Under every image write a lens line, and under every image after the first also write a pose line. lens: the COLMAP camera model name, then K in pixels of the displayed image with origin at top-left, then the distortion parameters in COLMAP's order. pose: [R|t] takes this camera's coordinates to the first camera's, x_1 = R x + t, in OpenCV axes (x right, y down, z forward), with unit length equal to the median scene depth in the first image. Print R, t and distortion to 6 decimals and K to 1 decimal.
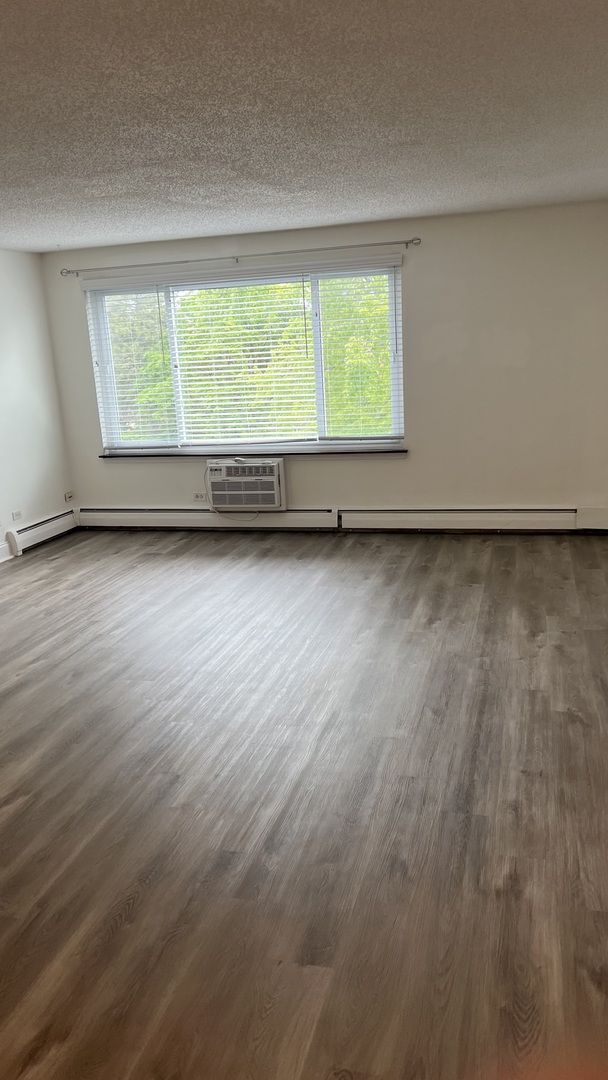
lens RADIAL K [[815.2, 0, 306.2], [0, 815.2, 537.2], [0, 0, 1]] dist [0.062540, -0.065542]
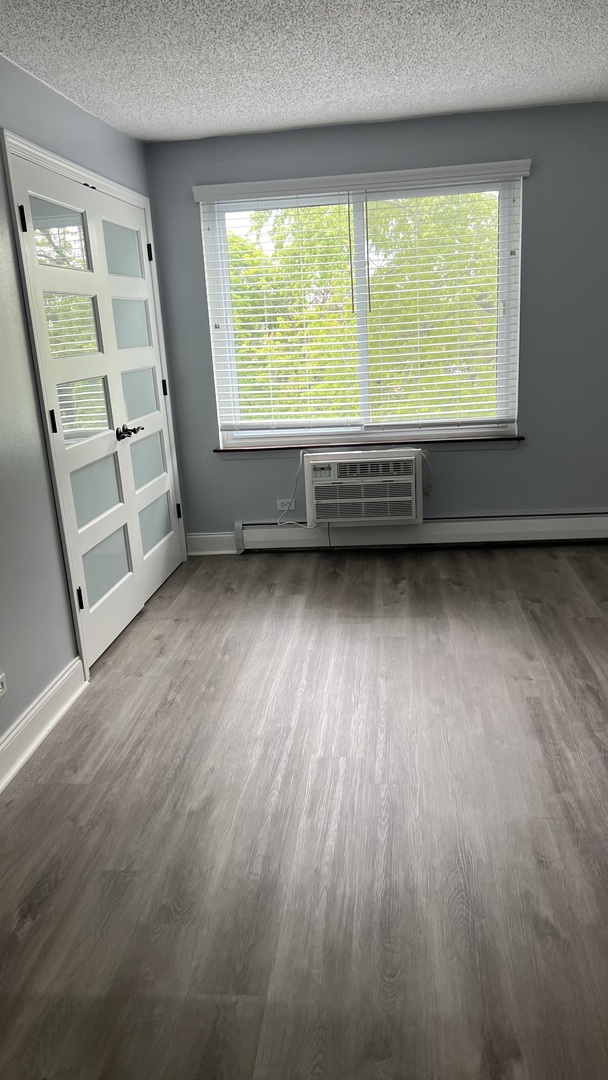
lens RADIAL K [[815.2, 0, 301.9], [0, 815.2, 545.2], [0, 0, 1]] dist [0.062540, -0.065542]
pose [[0.986653, -0.041053, 0.157576, -0.239546], [0.039834, 0.999147, 0.010883, -0.026317], [-0.157889, -0.004461, 0.987447, 0.323319]]
